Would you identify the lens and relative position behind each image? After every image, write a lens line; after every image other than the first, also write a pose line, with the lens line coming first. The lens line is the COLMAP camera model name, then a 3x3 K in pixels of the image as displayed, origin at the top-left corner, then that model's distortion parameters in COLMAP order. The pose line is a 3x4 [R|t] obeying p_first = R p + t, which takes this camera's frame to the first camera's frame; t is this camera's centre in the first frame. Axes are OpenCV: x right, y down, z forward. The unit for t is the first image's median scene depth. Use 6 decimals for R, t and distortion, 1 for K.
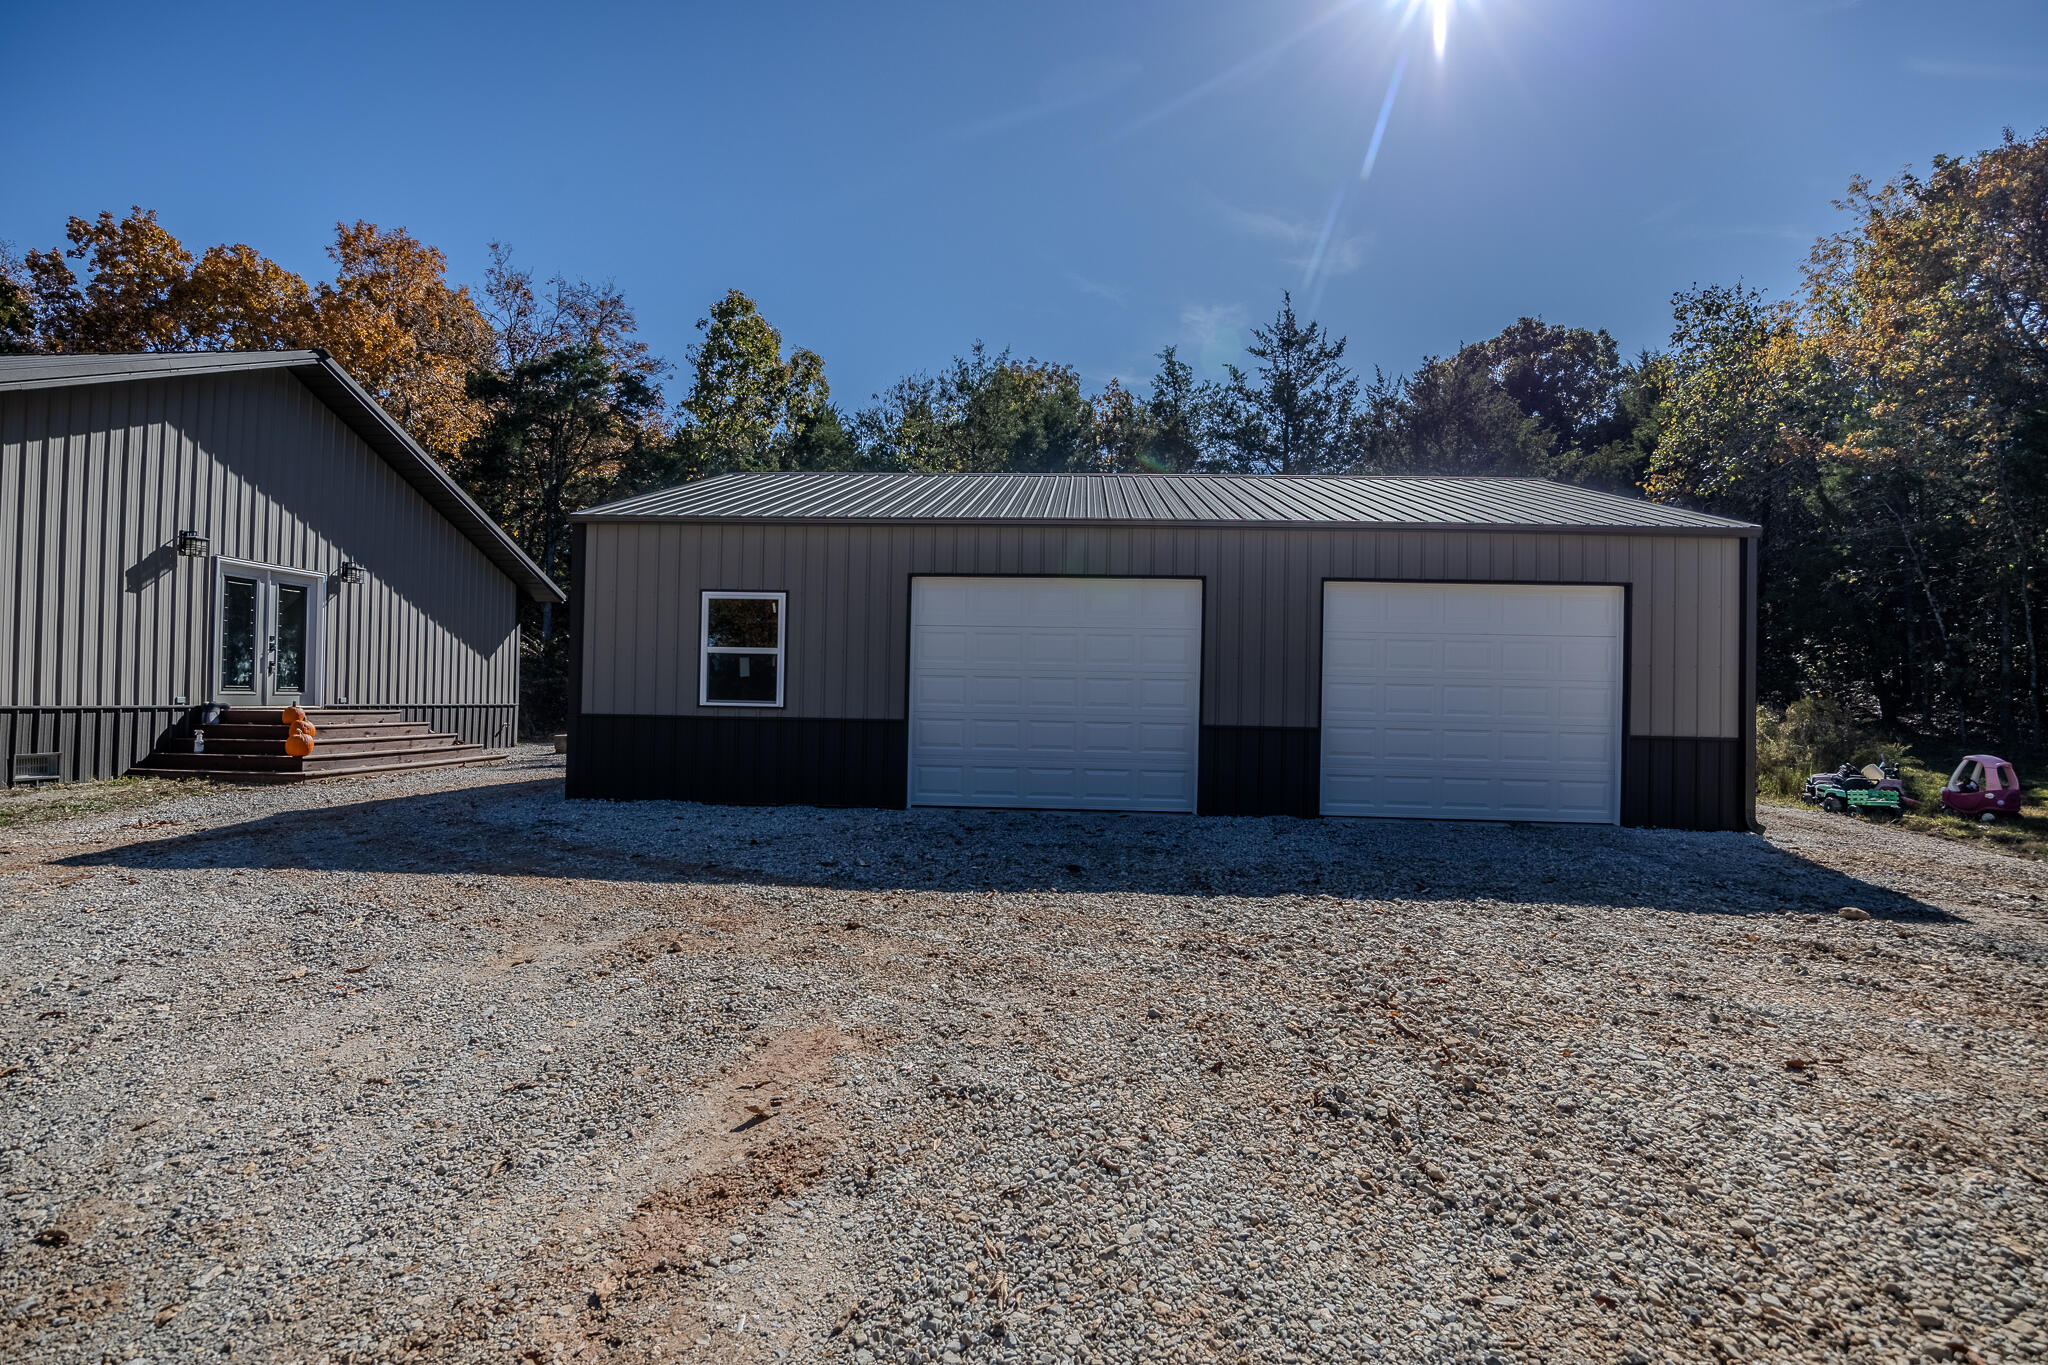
lens RADIAL K [[962.8, 0, 1035.9], [0, 962.8, 682.1], [0, 0, 1]] dist [-0.008691, -0.001814]
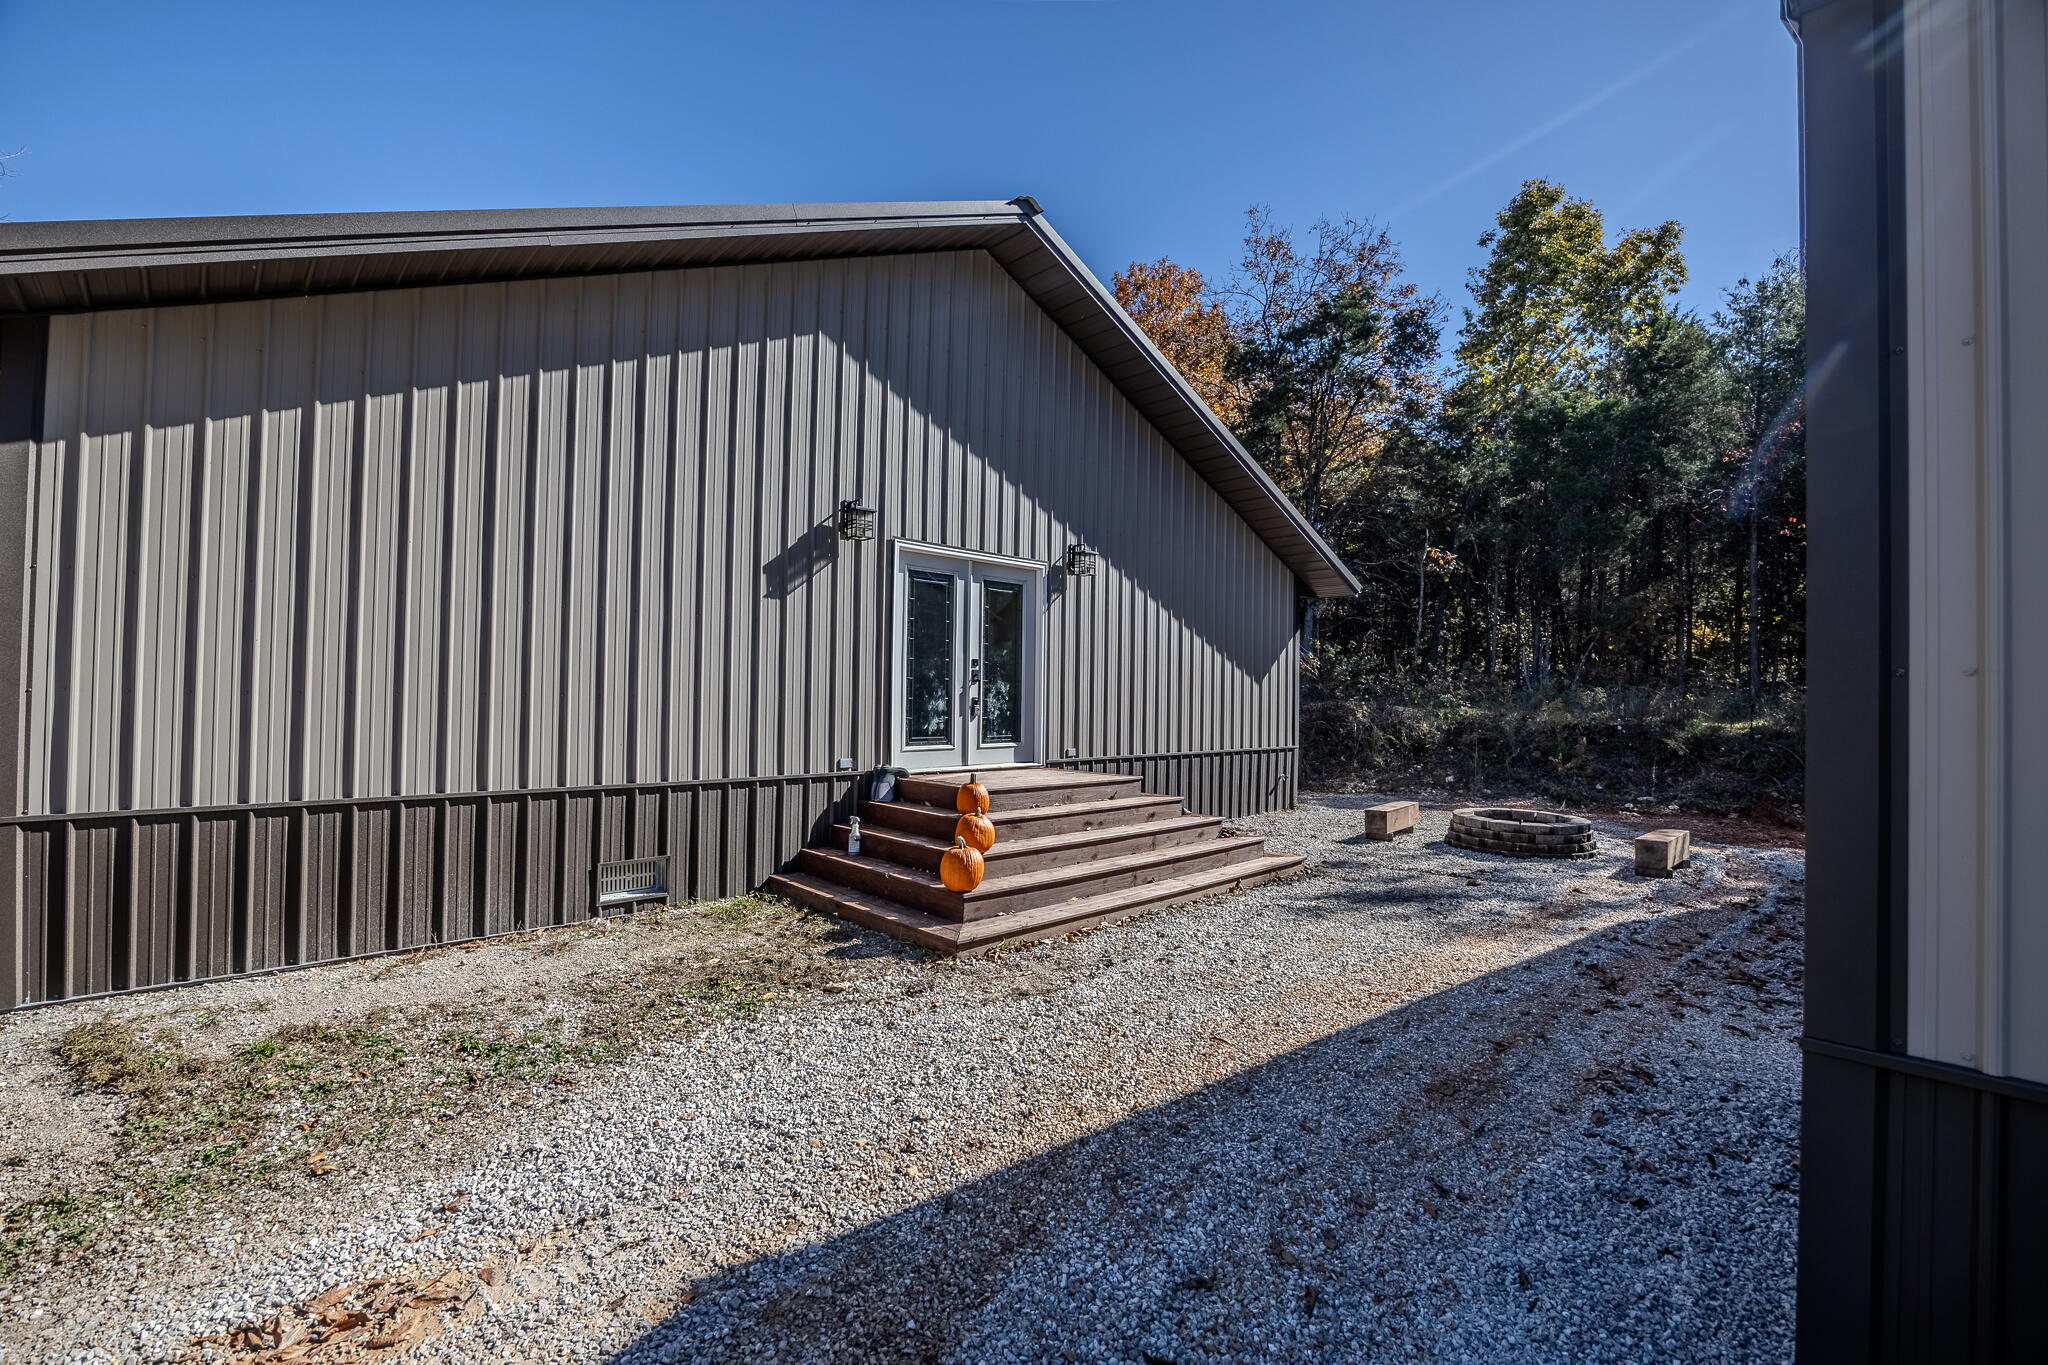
lens RADIAL K [[916.0, 0, 1037.5], [0, 916.0, 673.5], [0, 0, 1]] dist [-0.015008, 0.000382]
pose [[0.741721, -0.016685, -0.670500, -0.346101], [0.006049, 0.999816, -0.018187, -0.027064], [0.670681, 0.009434, 0.741686, 0.565546]]
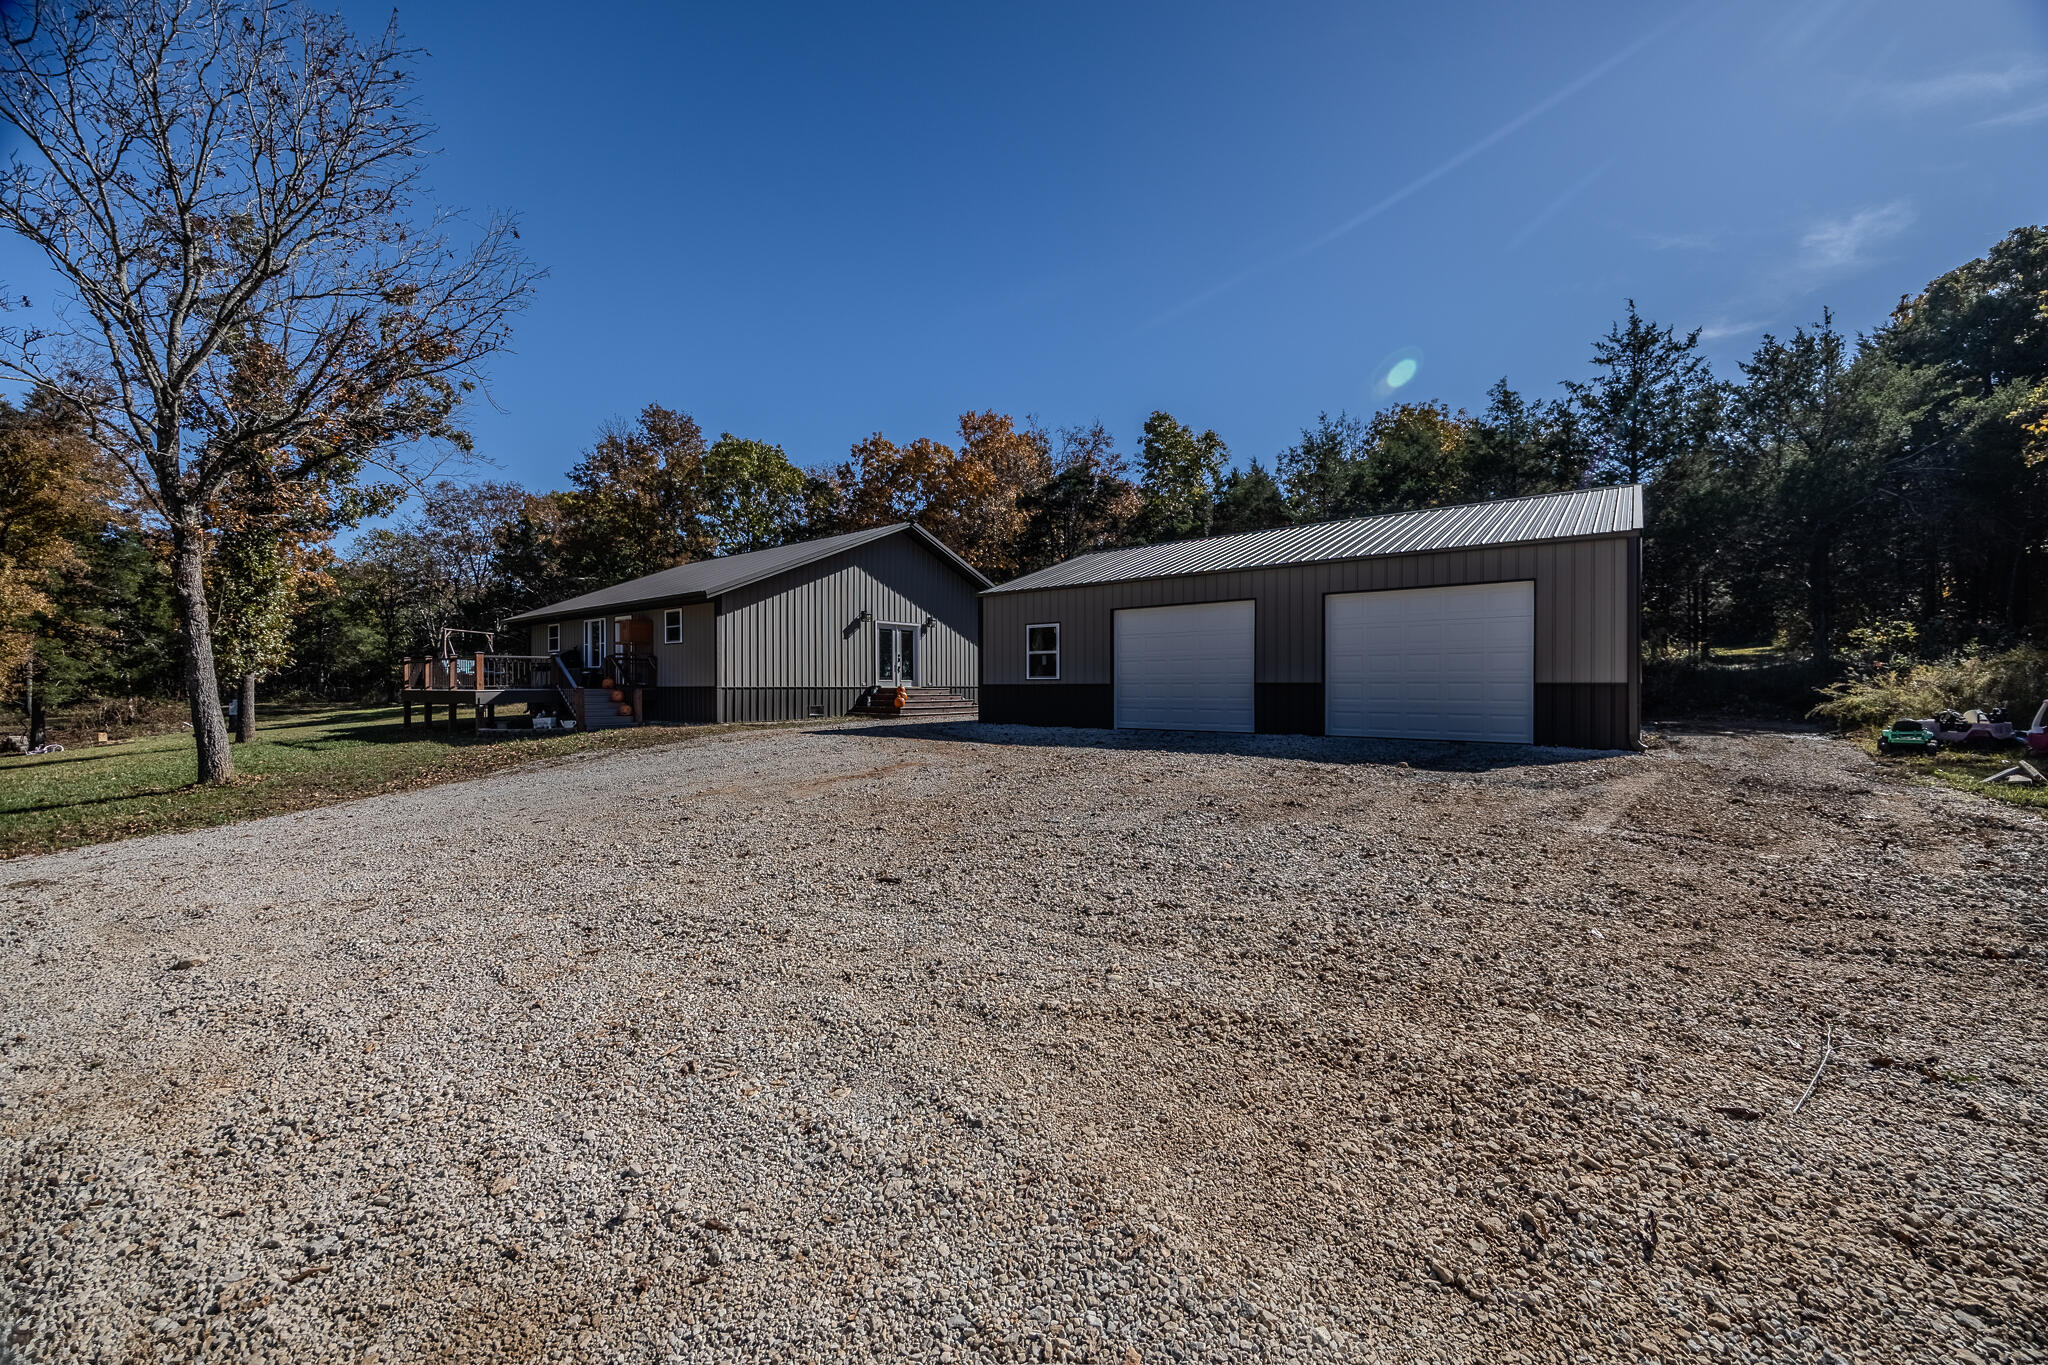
lens RADIAL K [[782.9, 0, 1032.7], [0, 782.9, 677.5], [0, 0, 1]] dist [-0.012473, -0.000145]
pose [[0.823295, -0.026584, -0.566990, 0.462991], [0.028706, 0.999574, -0.005183, 0.021679], [0.566887, -0.012009, 0.823708, -0.295633]]
